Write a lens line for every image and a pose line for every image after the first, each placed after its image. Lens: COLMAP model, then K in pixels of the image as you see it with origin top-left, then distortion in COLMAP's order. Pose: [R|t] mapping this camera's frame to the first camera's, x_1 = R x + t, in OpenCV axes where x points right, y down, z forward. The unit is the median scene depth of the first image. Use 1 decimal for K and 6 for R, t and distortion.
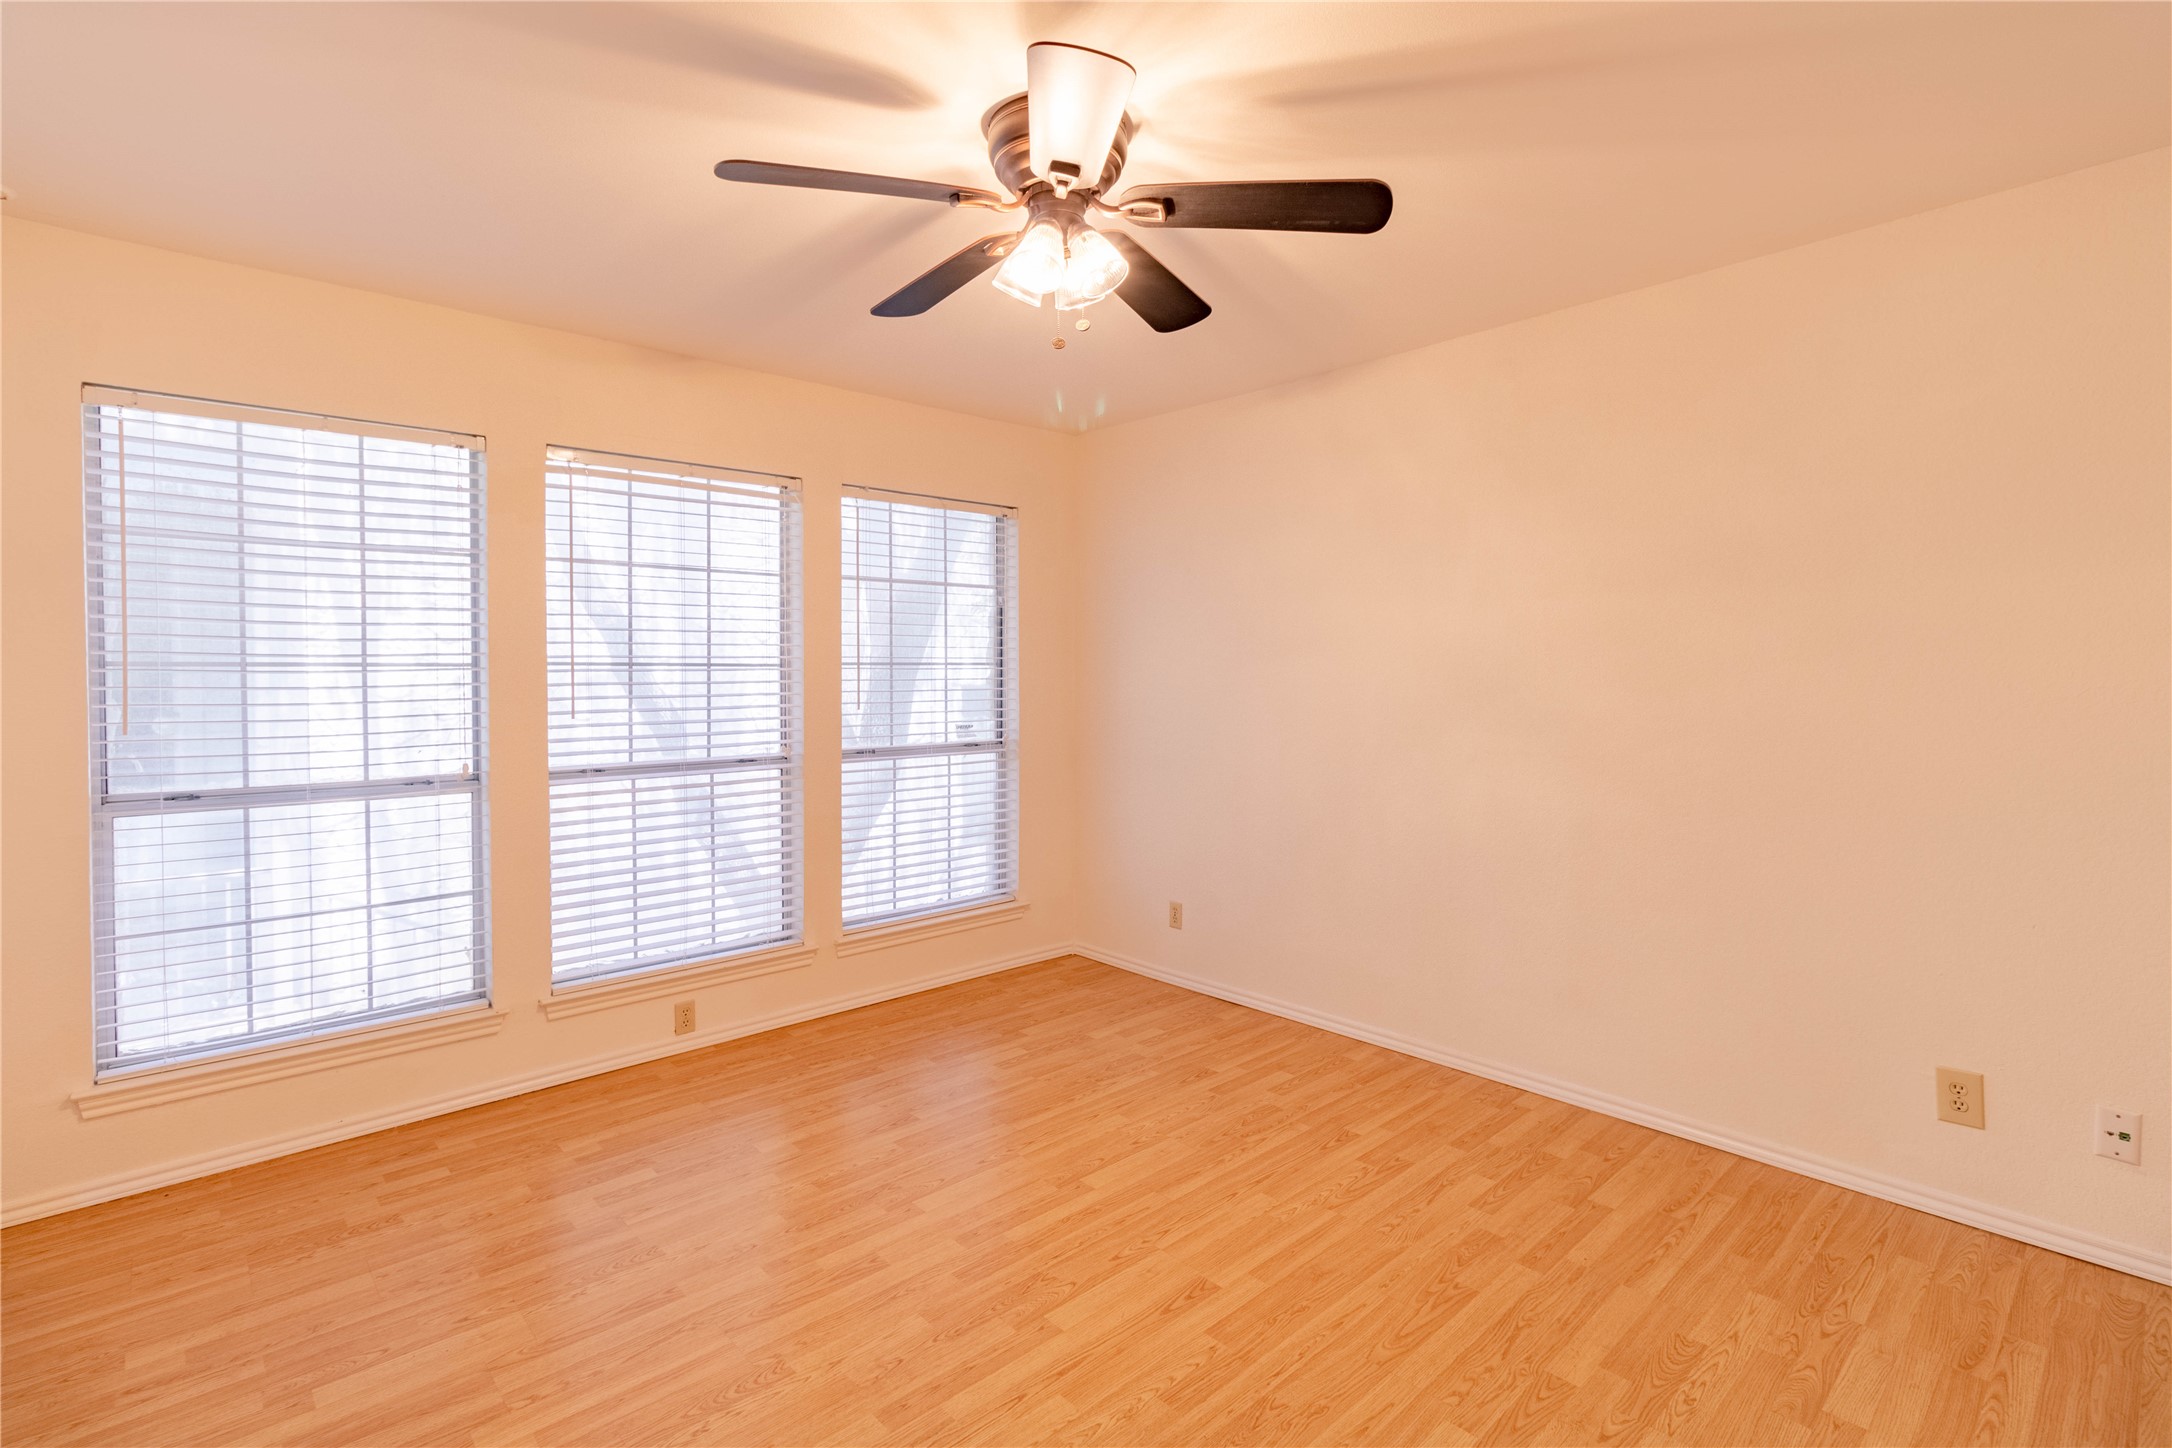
lens RADIAL K [[1011.2, 0, 1095.4], [0, 1011.2, 689.5], [0, 0, 1]] dist [0.003298, -0.000258]
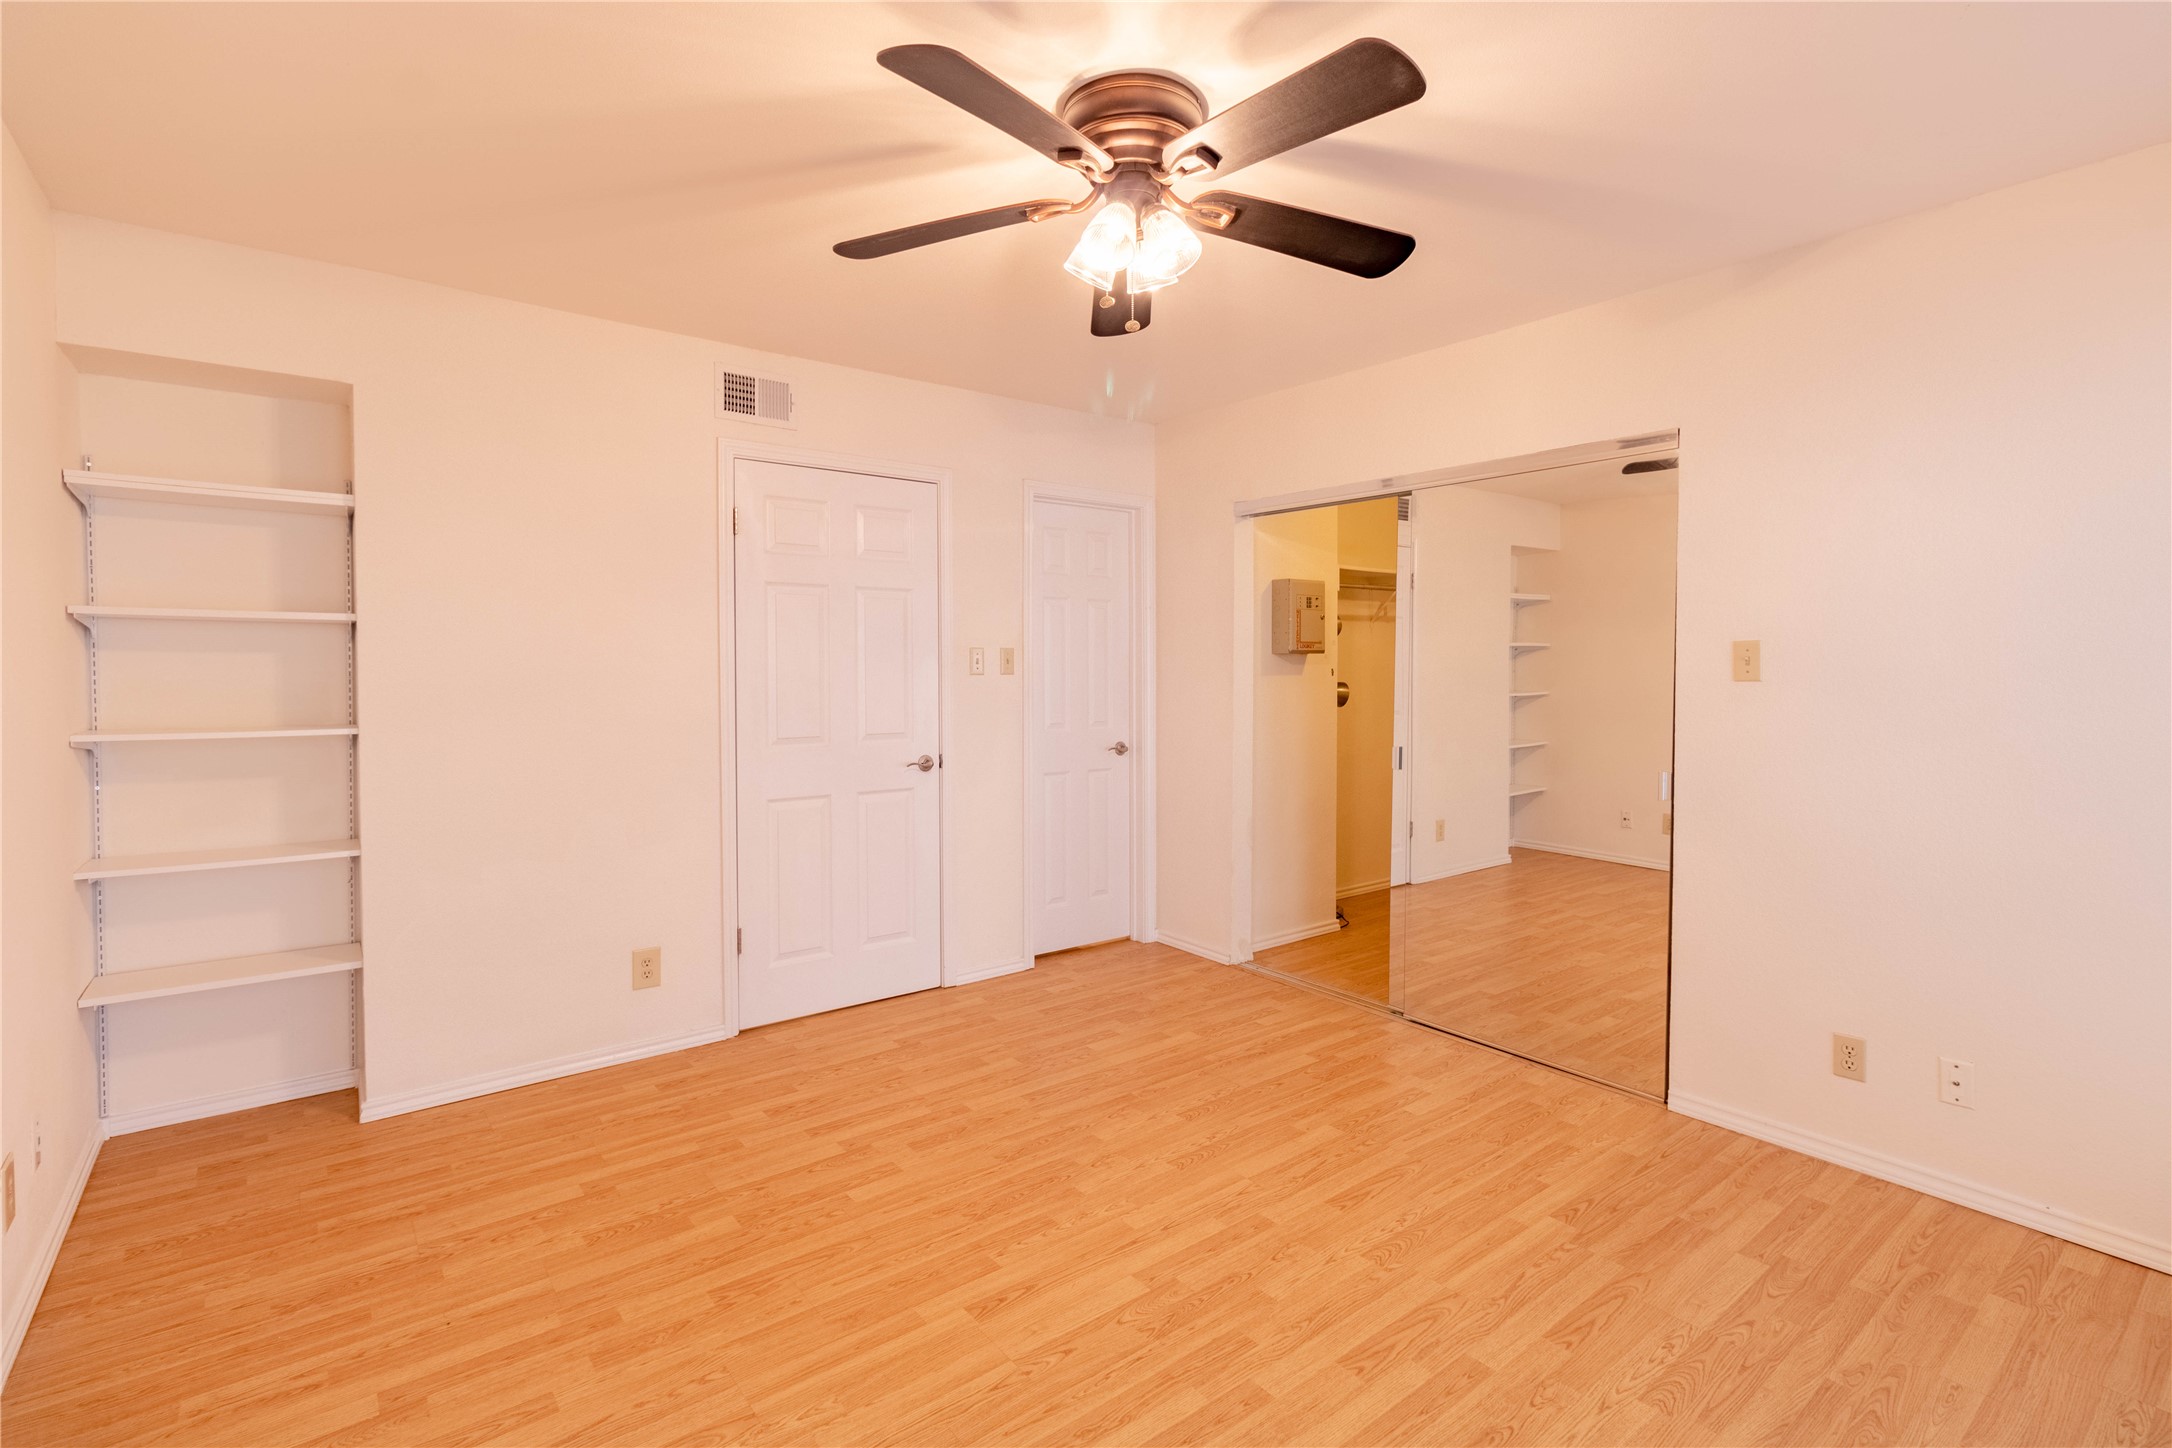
lens RADIAL K [[1011.2, 0, 1095.4], [0, 1011.2, 689.5], [0, 0, 1]] dist [0.003298, -0.000258]
pose [[-0.997022, 0.002471, 0.077074, -0.062065], [0.005444, 0.999248, 0.038387, -0.020536], [-0.076921, 0.038692, -0.996286, 1.637771]]
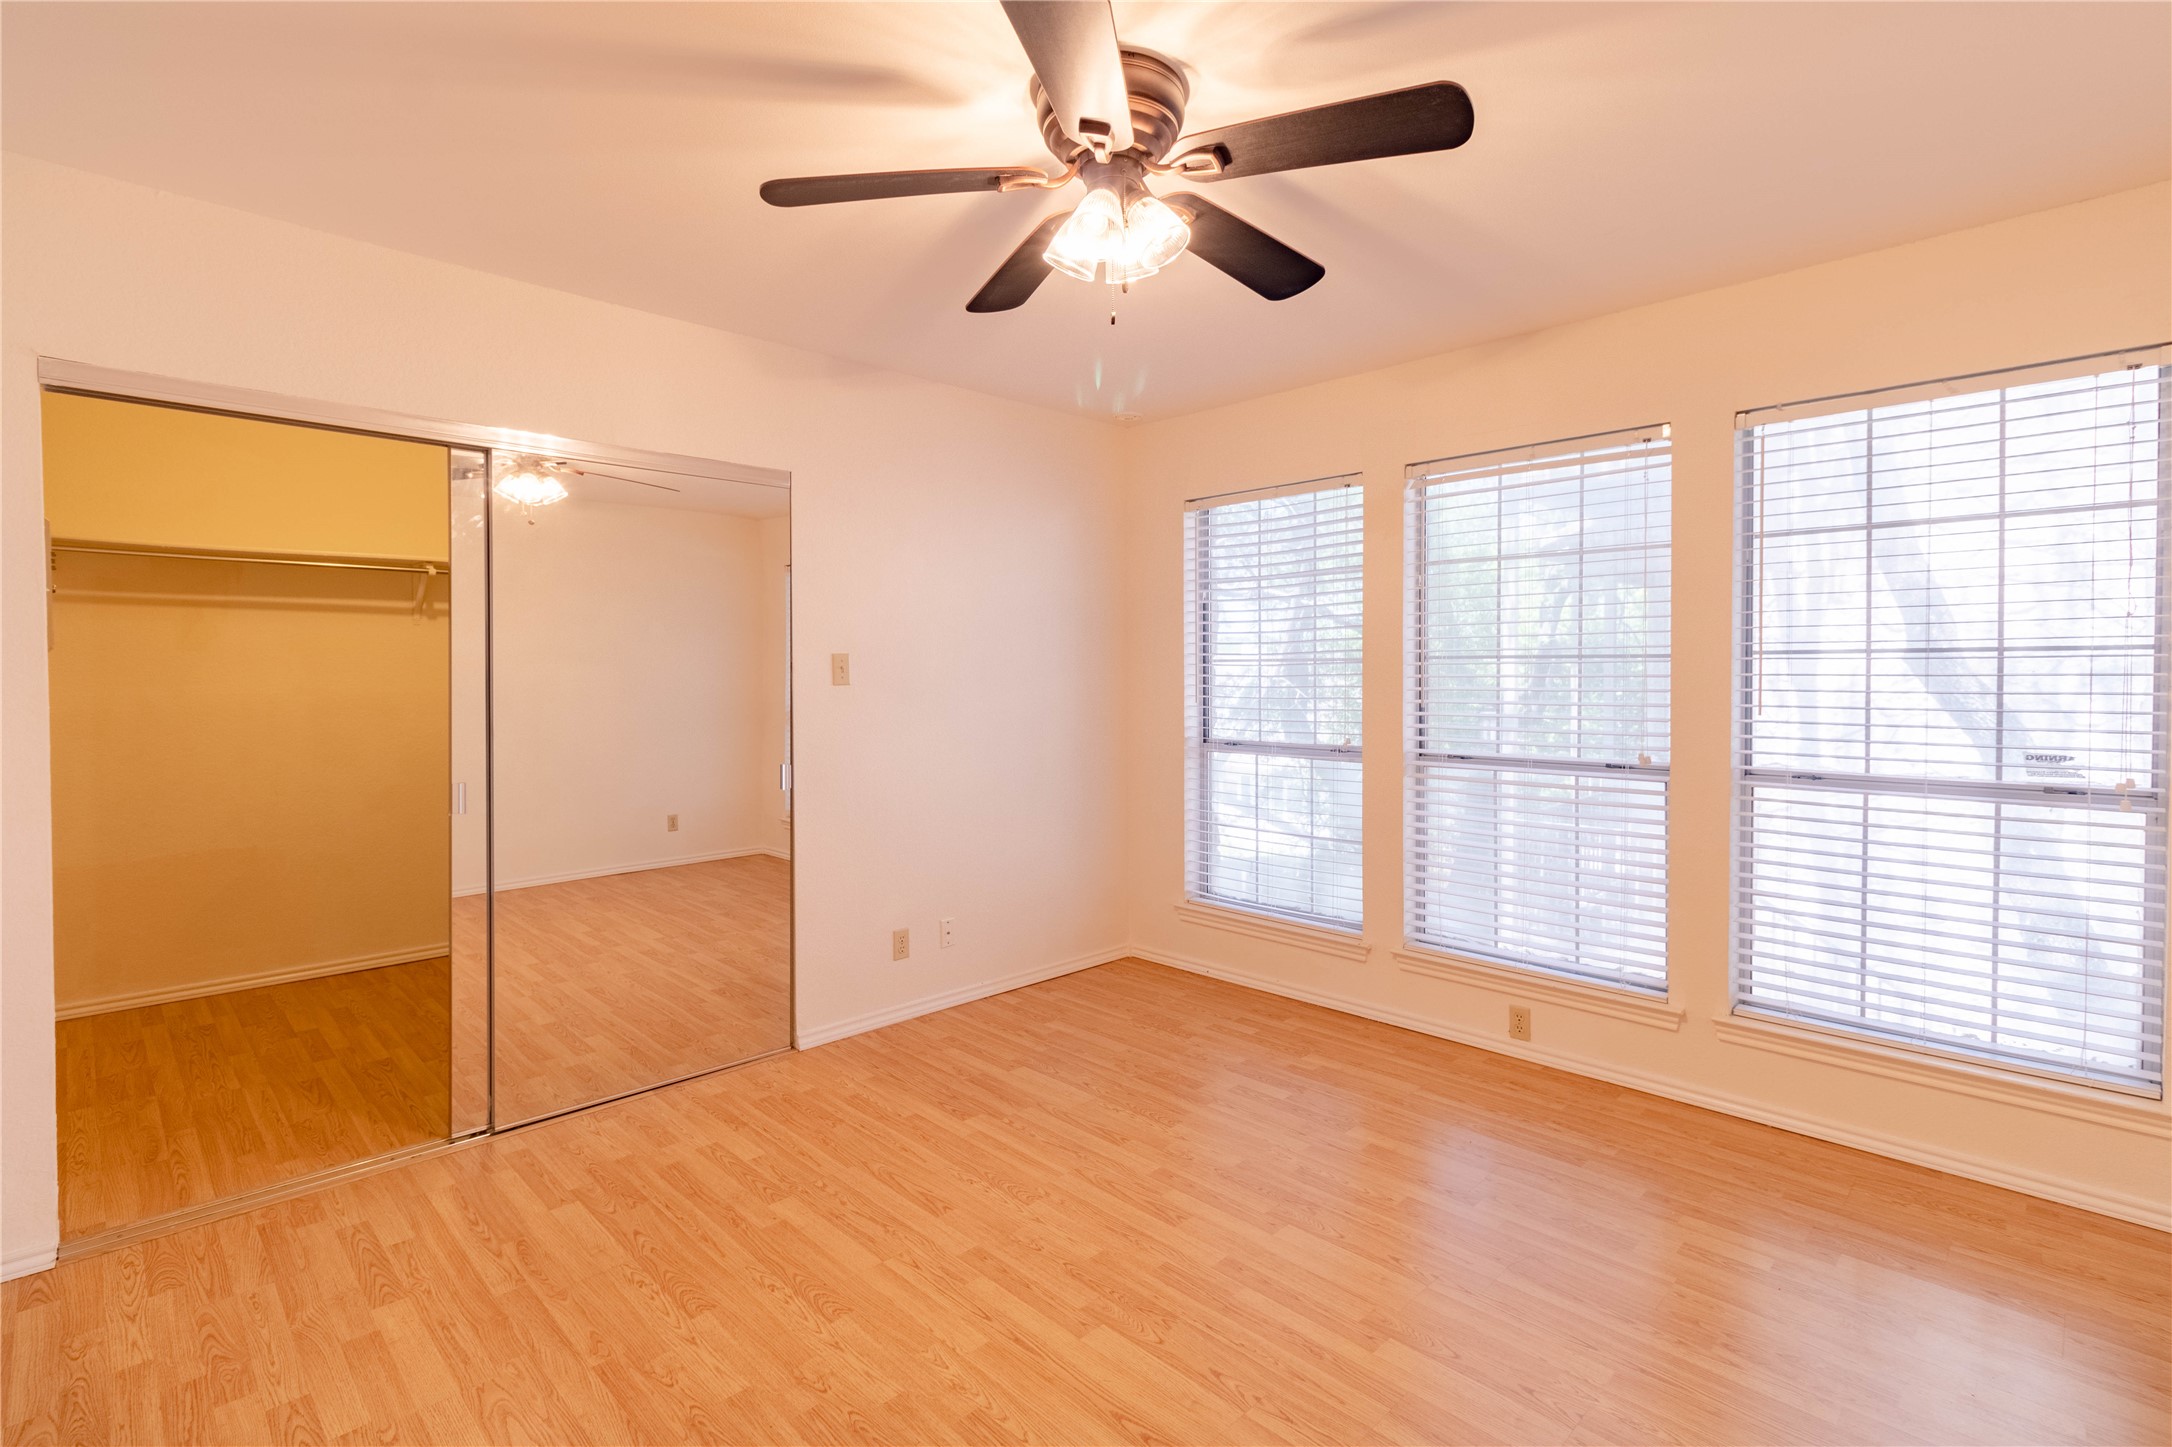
lens RADIAL K [[1011.2, 0, 1095.4], [0, 1011.2, 689.0], [0, 0, 1]] dist [0.003298, -0.000258]
pose [[0.041791, 0.021969, -0.998885, 0.748408], [-0.013382, 0.999681, 0.021427, -0.012897], [0.999037, 0.012472, 0.042072, 0.773917]]
